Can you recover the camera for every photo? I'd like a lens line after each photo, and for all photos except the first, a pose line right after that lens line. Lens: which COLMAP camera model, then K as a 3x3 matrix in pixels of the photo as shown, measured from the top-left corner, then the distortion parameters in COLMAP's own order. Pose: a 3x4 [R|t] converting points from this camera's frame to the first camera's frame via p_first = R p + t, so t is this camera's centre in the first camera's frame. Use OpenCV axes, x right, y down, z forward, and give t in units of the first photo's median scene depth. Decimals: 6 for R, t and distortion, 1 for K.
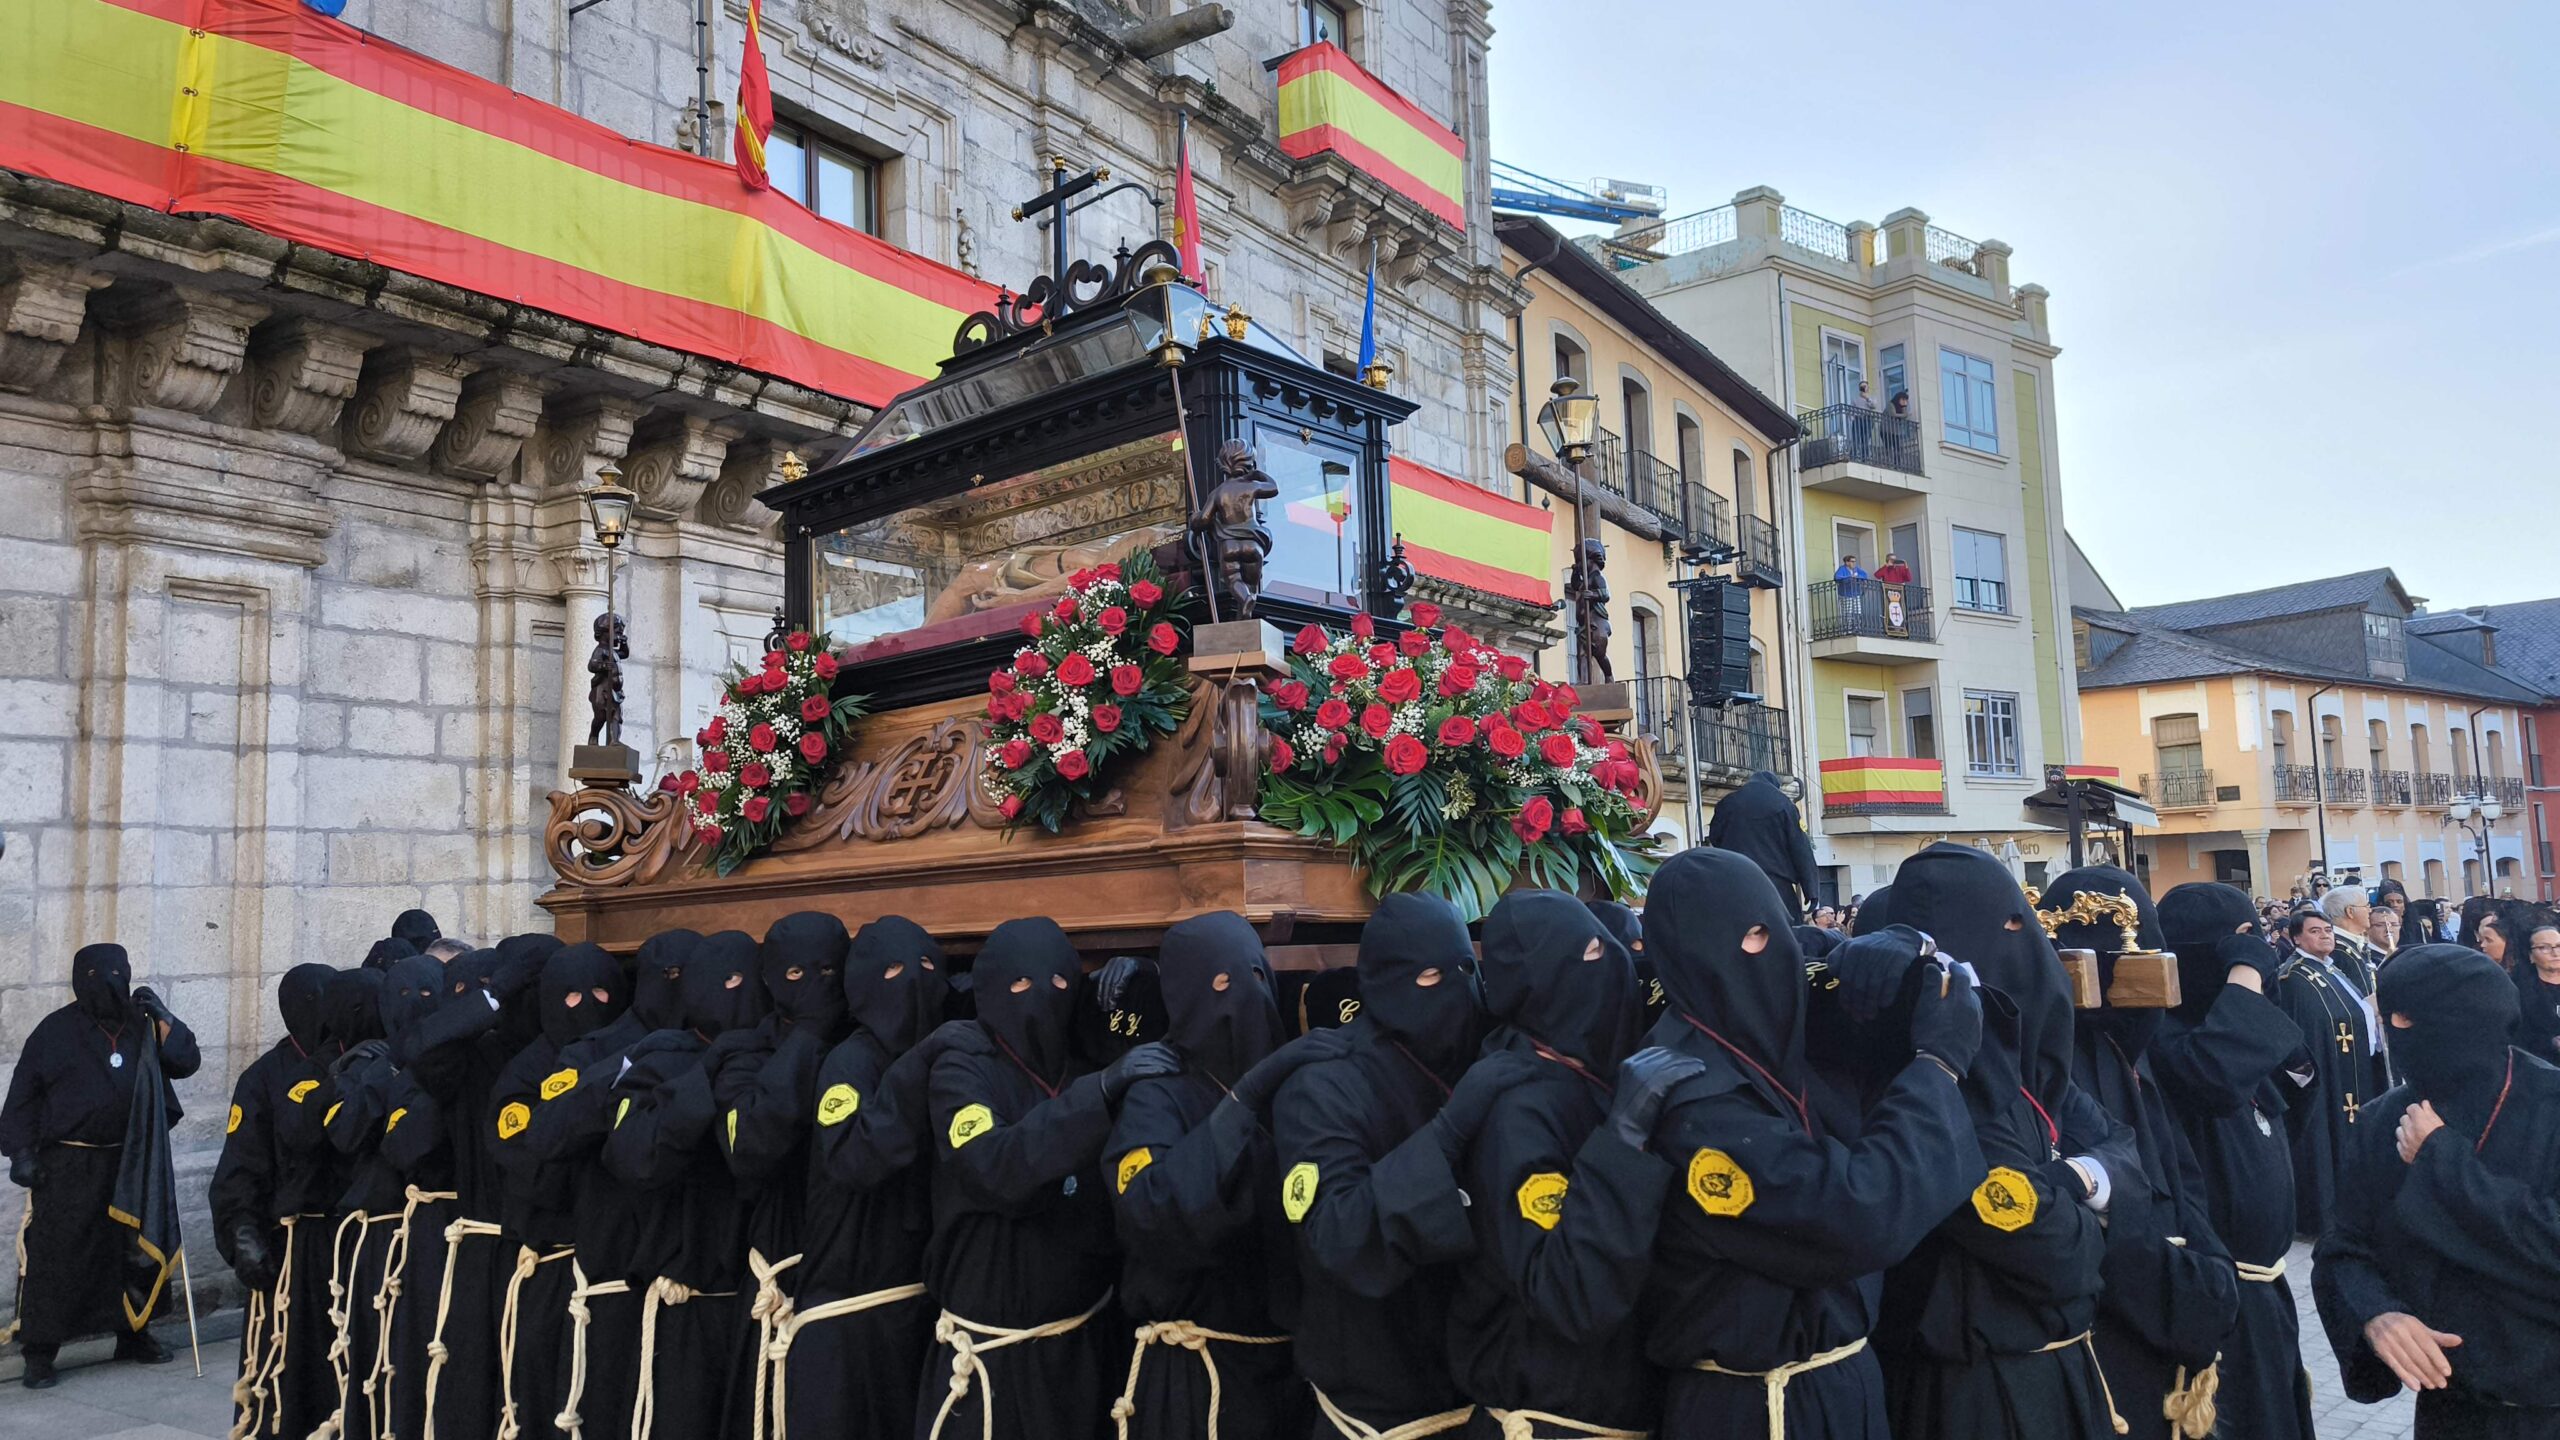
lens RADIAL K [[1798.8, 0, 1279.6], [0, 1798.8, 724.6], [0, 0, 1]] dist [0.064482, -0.062836]
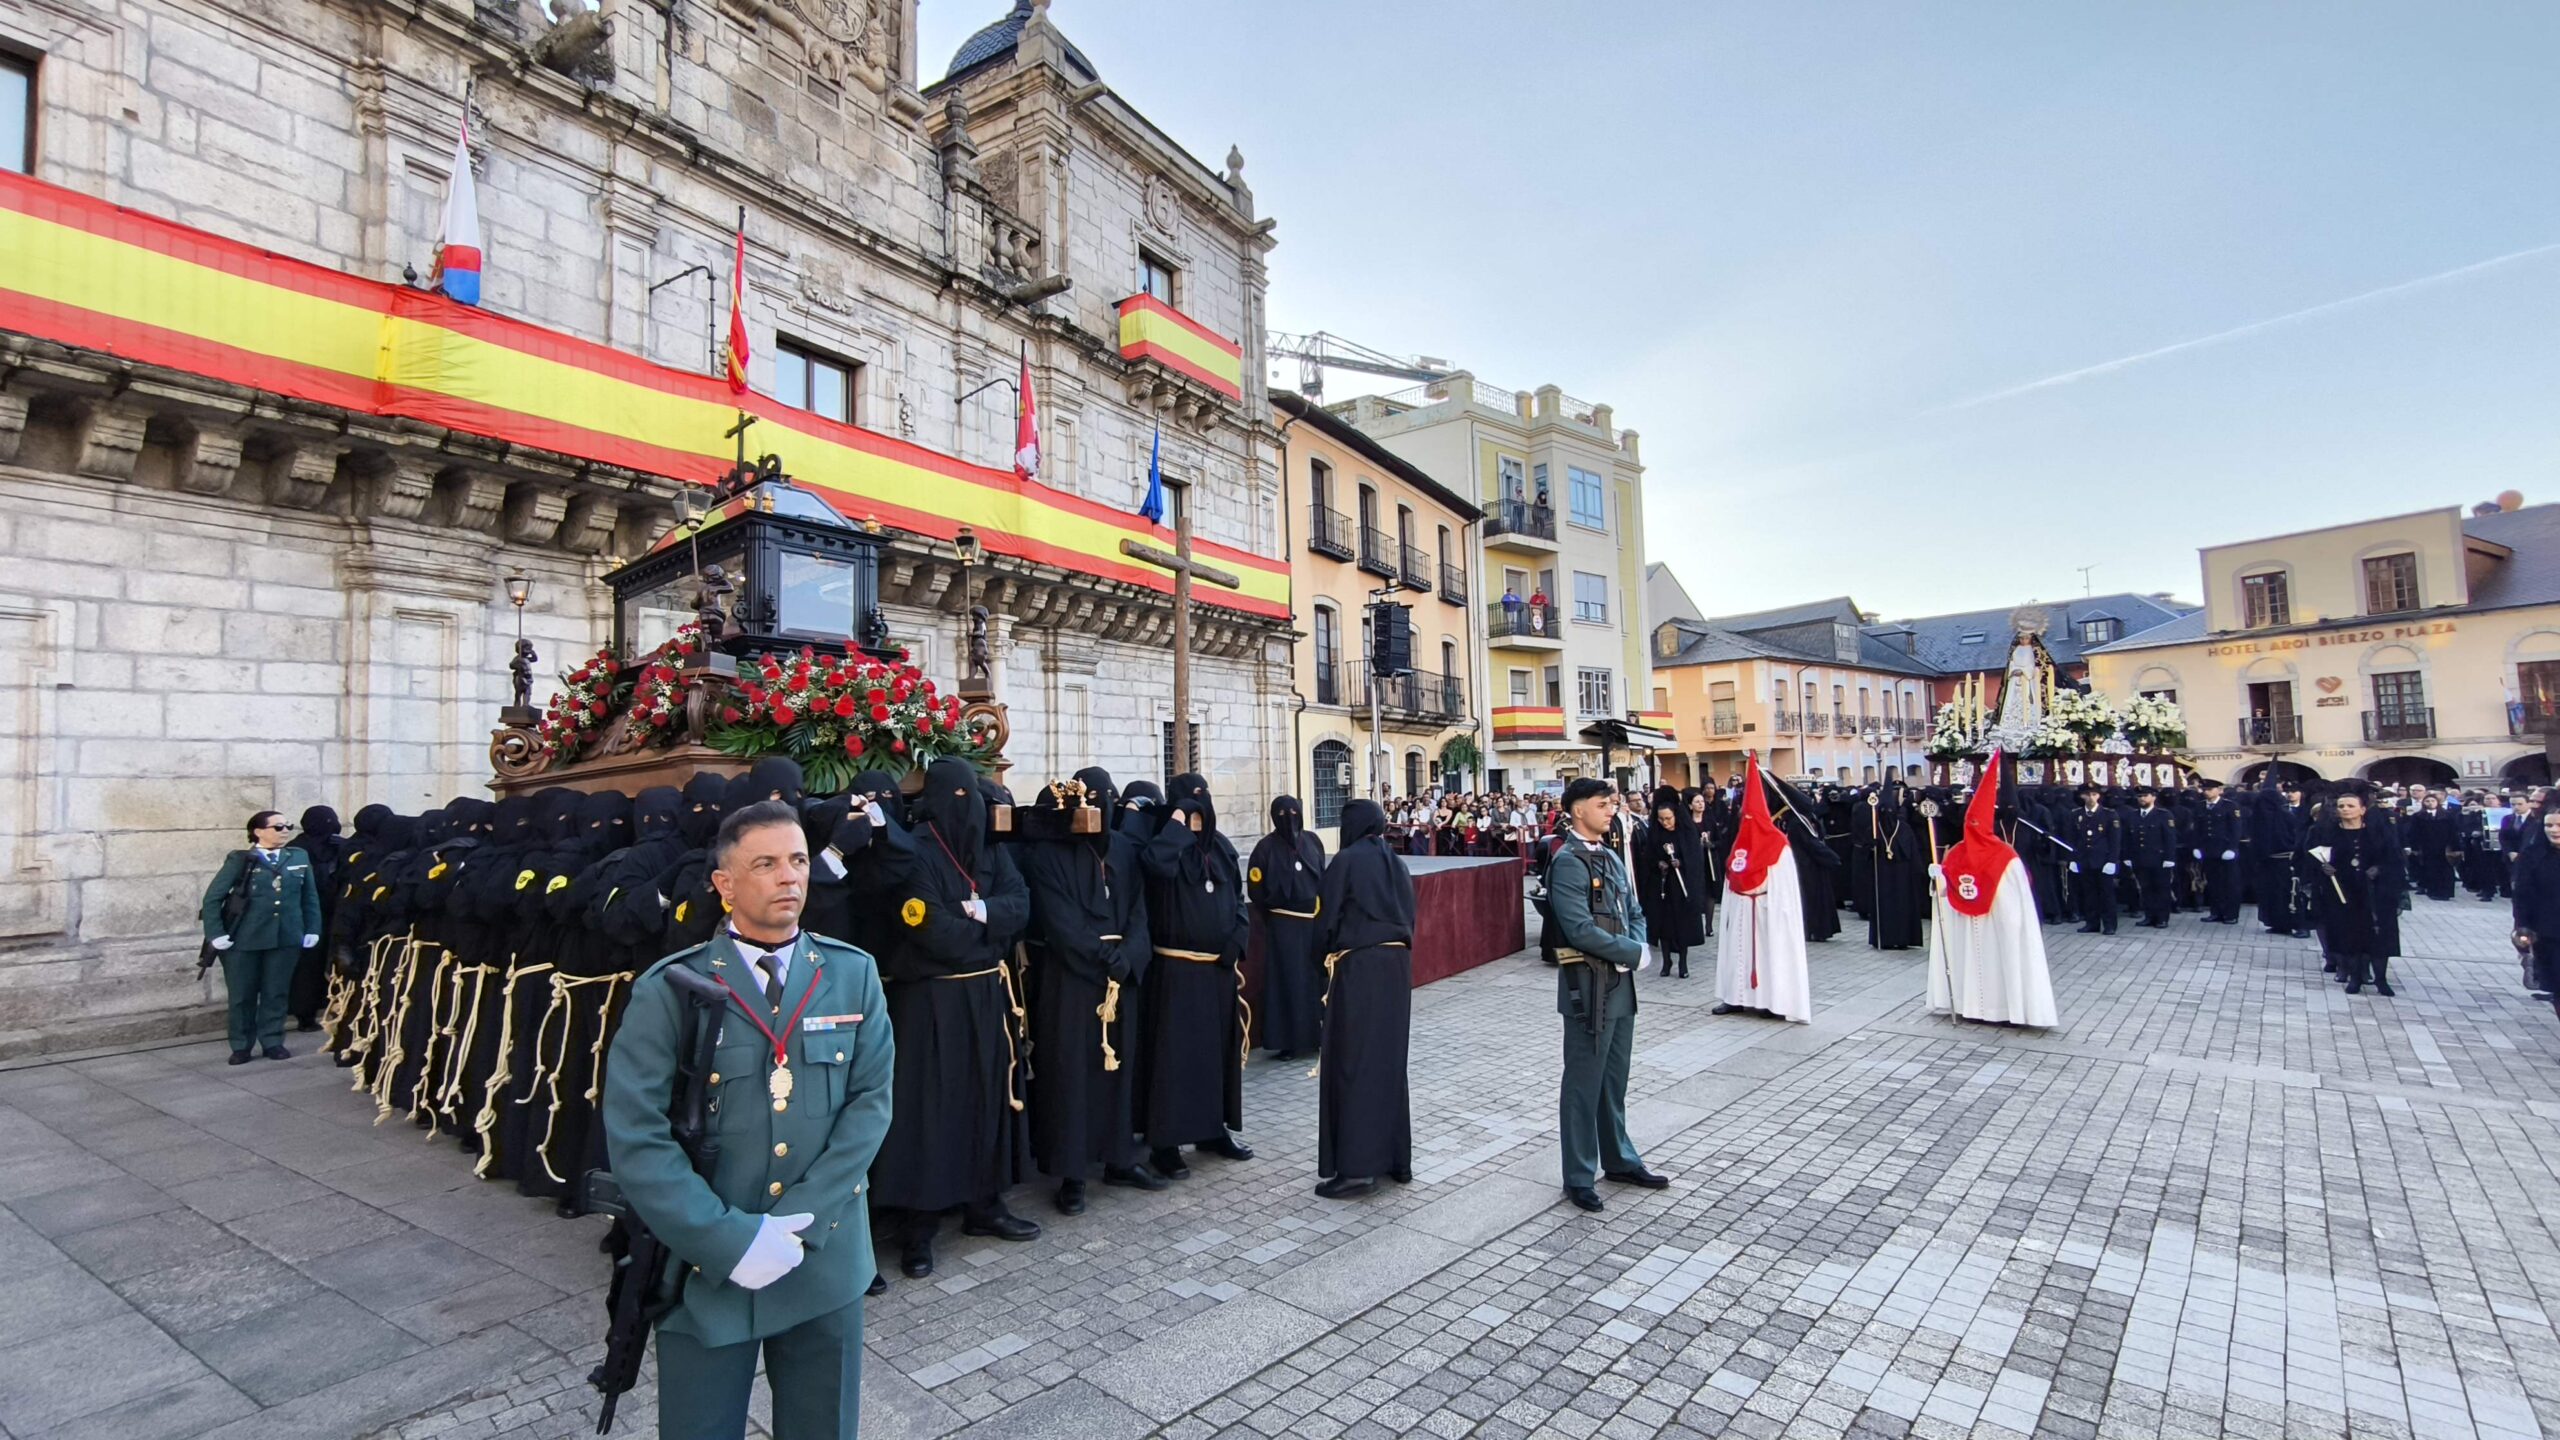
lens RADIAL K [[1097.2, 0, 1272.7], [0, 1097.2, 726.4], [0, 0, 1]] dist [-0.029764, 0.018634]
pose [[0.999736, 0.007222, 0.021816, 0.163816], [-0.008118, 0.999115, 0.041263, -0.008285], [-0.021499, -0.041429, 0.998910, -0.080289]]
